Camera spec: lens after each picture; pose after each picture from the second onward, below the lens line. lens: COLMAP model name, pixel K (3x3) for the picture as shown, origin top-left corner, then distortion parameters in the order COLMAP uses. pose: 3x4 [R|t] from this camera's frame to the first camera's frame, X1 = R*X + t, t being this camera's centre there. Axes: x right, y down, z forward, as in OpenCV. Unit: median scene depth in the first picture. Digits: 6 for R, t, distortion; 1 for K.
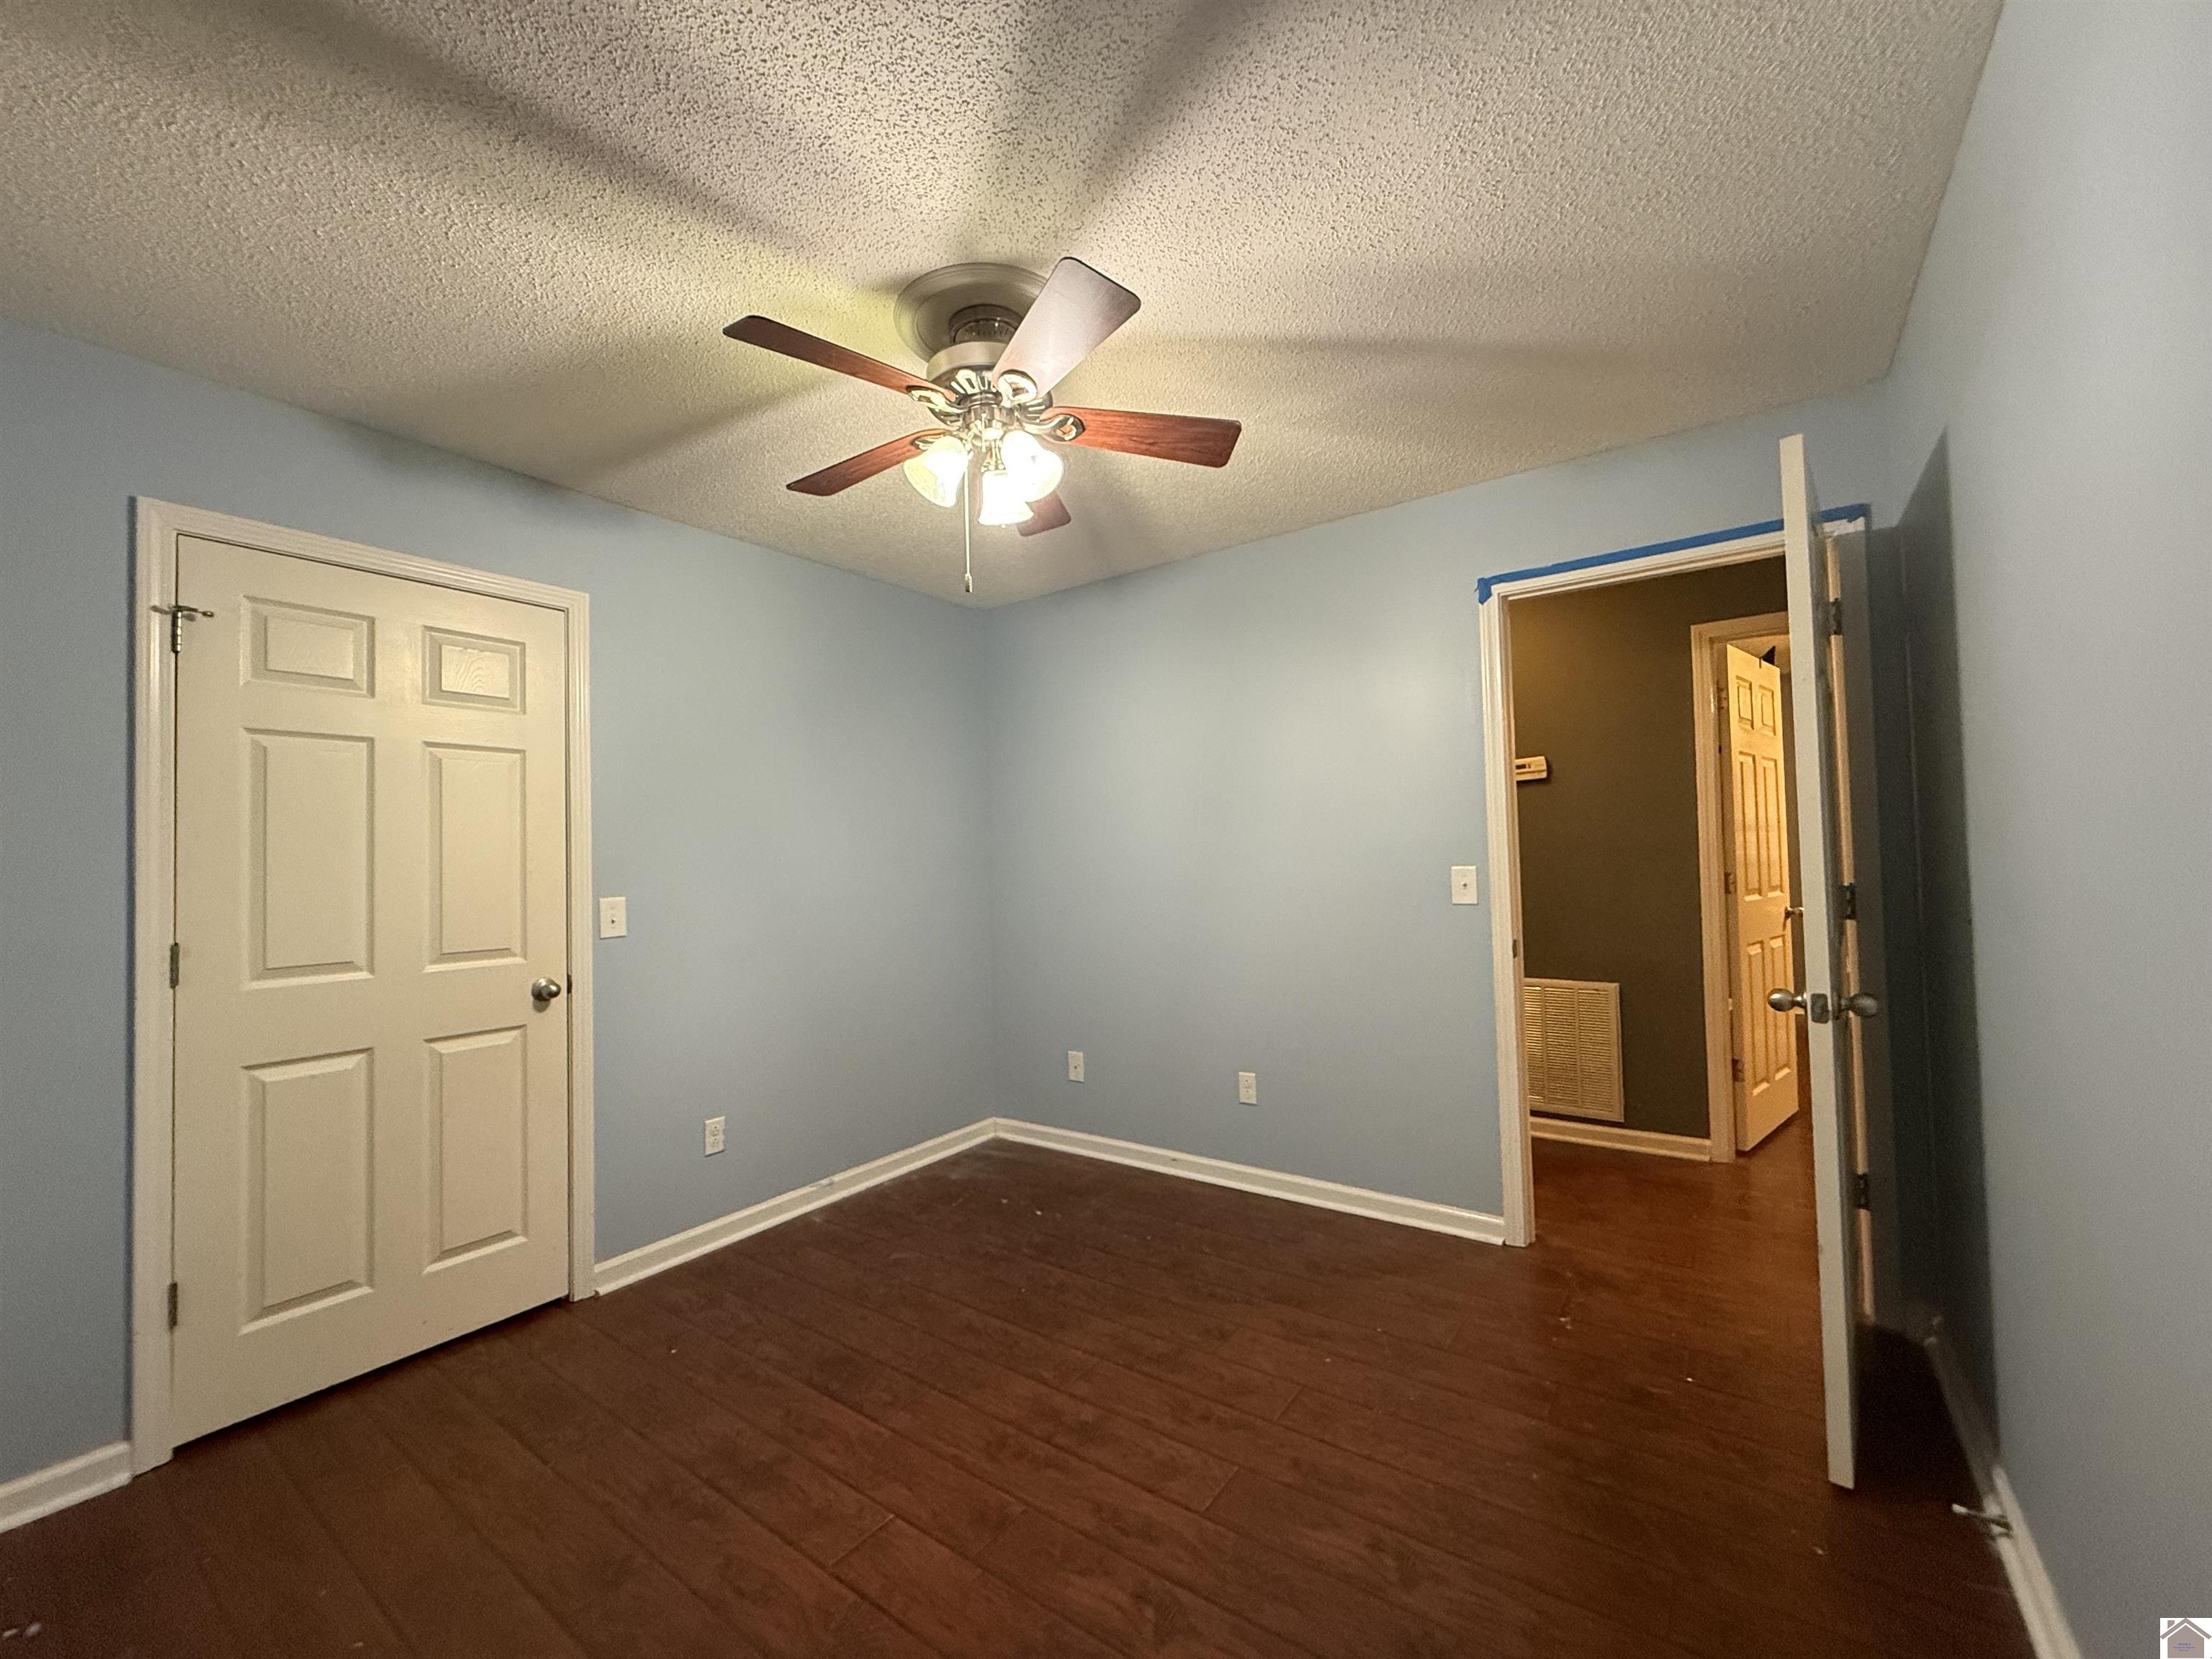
lens RADIAL K [[883.2, 0, 1102.9], [0, 883.2, 834.3], [0, 0, 1]] dist [0.000522, -0.000139]
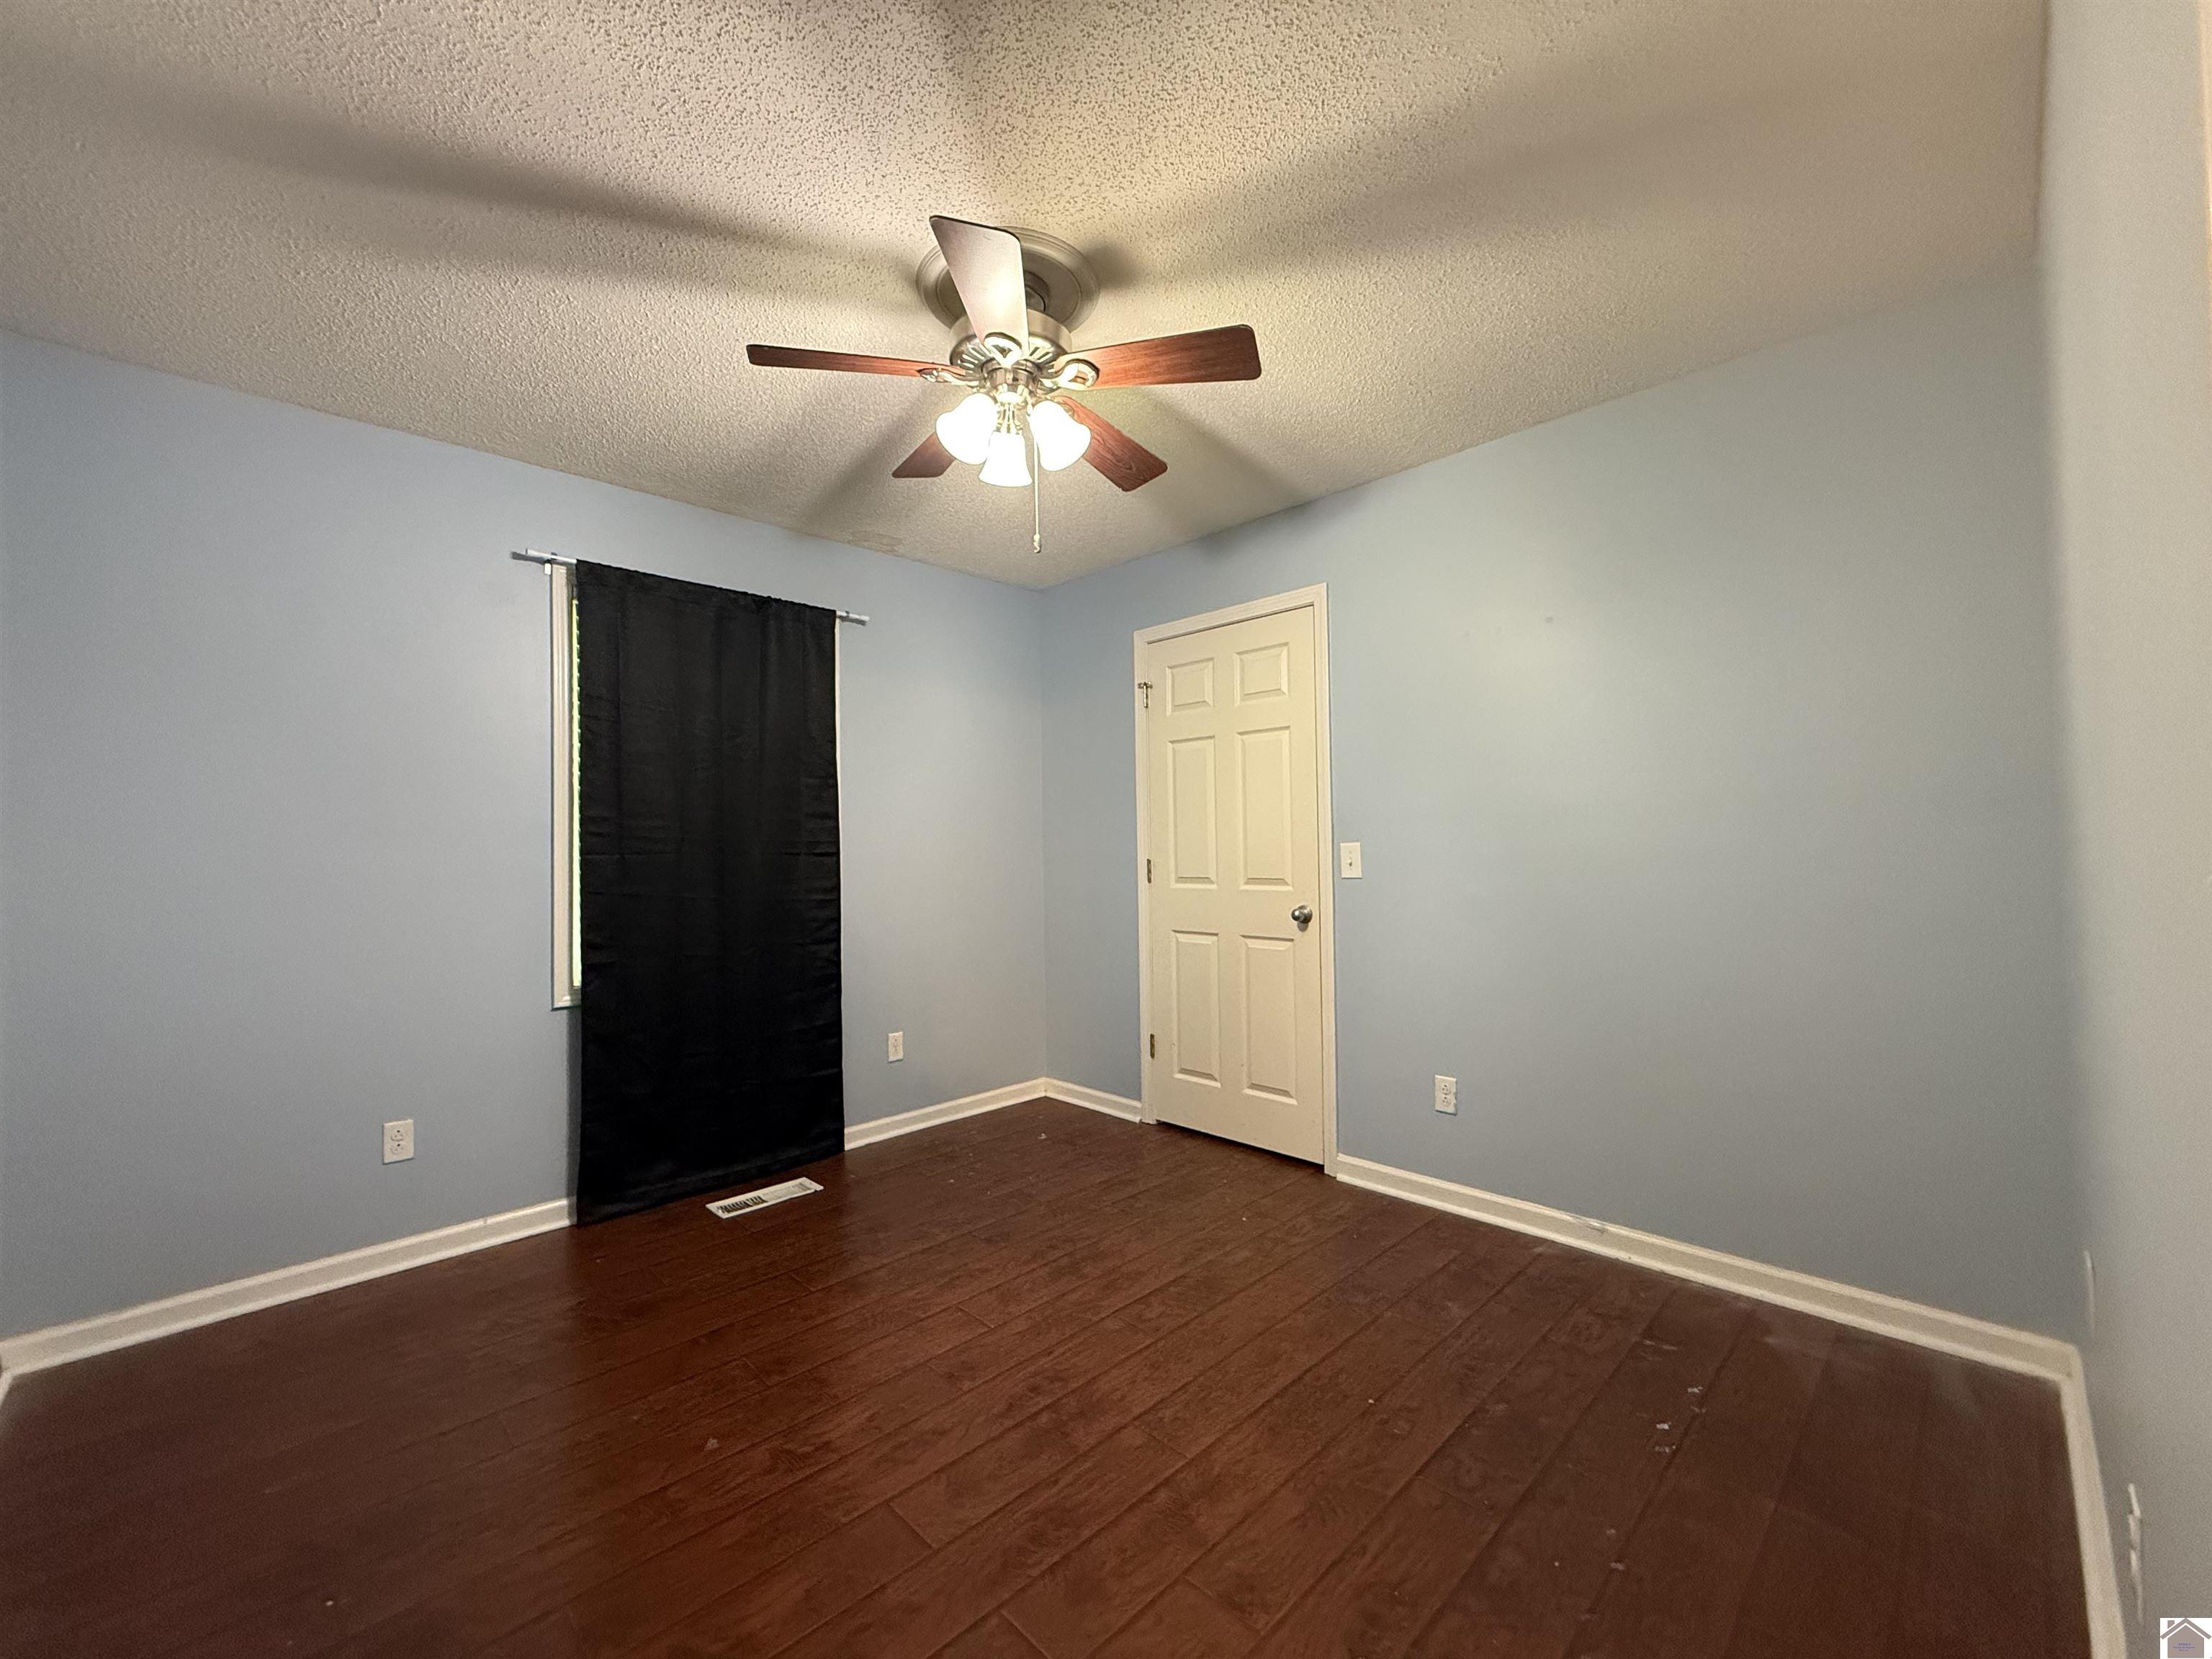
lens RADIAL K [[883.2, 0, 1102.9], [0, 883.2, 834.3], [0, 0, 1]] dist [0.000522, -0.000139]
pose [[-0.167294, 0.012810, -0.985824, 0.716909], [0.048452, 0.998814, 0.004757, 0.046015], [0.984716, -0.046969, -0.167716, 1.023551]]
